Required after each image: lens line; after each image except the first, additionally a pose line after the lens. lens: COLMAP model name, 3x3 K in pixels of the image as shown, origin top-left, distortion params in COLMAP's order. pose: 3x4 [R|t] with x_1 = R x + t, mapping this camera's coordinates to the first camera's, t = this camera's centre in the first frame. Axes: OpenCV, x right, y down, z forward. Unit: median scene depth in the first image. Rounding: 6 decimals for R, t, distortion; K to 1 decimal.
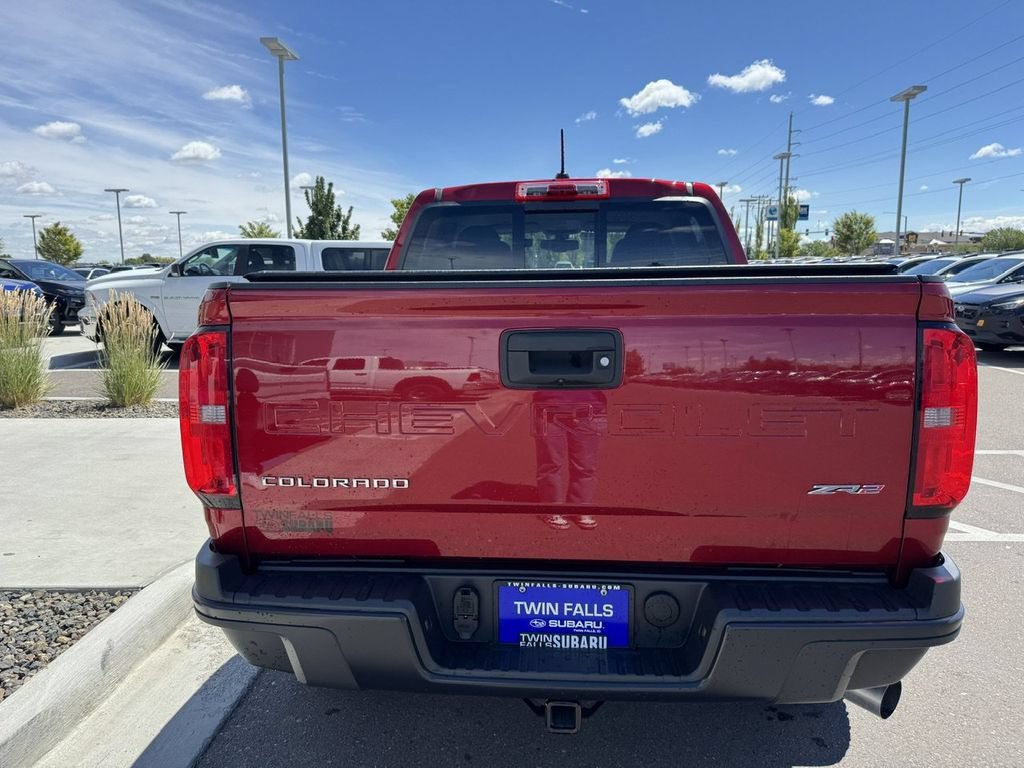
lens RADIAL K [[732.4, 0, 512.0], [0, 732.4, 384.0], [0, 0, 1]] dist [0.065163, -0.059589]
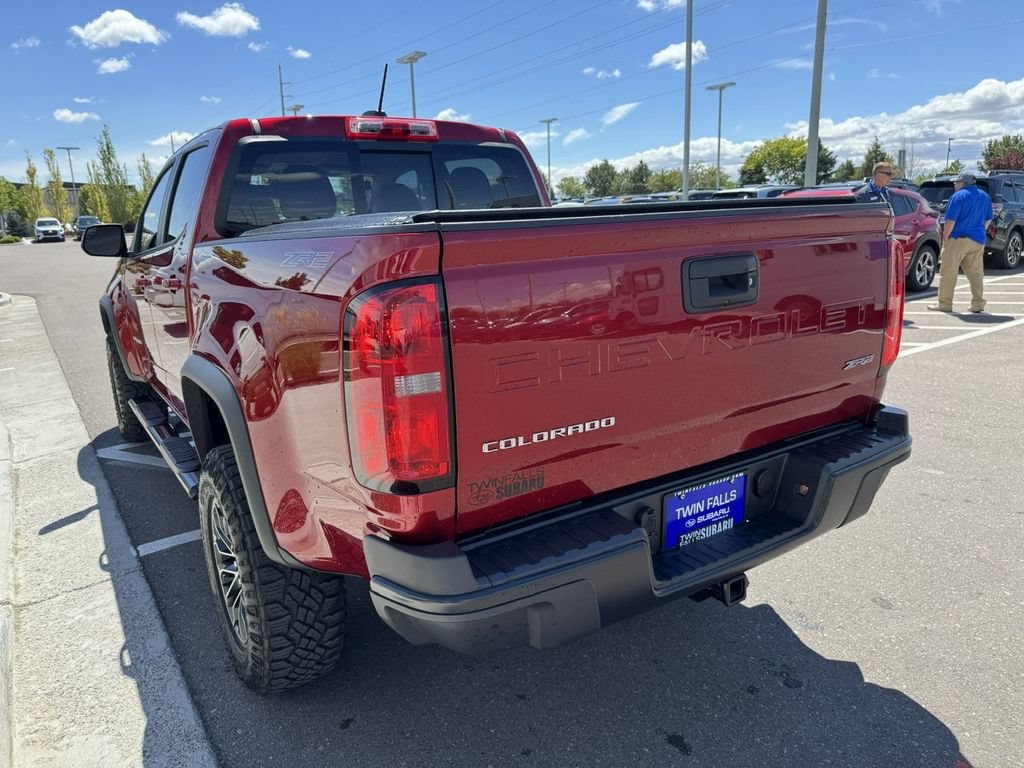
lens RADIAL K [[732.8, 0, 510.3], [0, 732.8, 400.5], [0, 0, 1]] dist [0.001228, -0.010721]
pose [[0.796466, -0.167770, 0.580944, -0.804673], [0.118732, 0.985427, 0.121801, -0.029152], [-0.592912, -0.028034, 0.804779, 0.266302]]
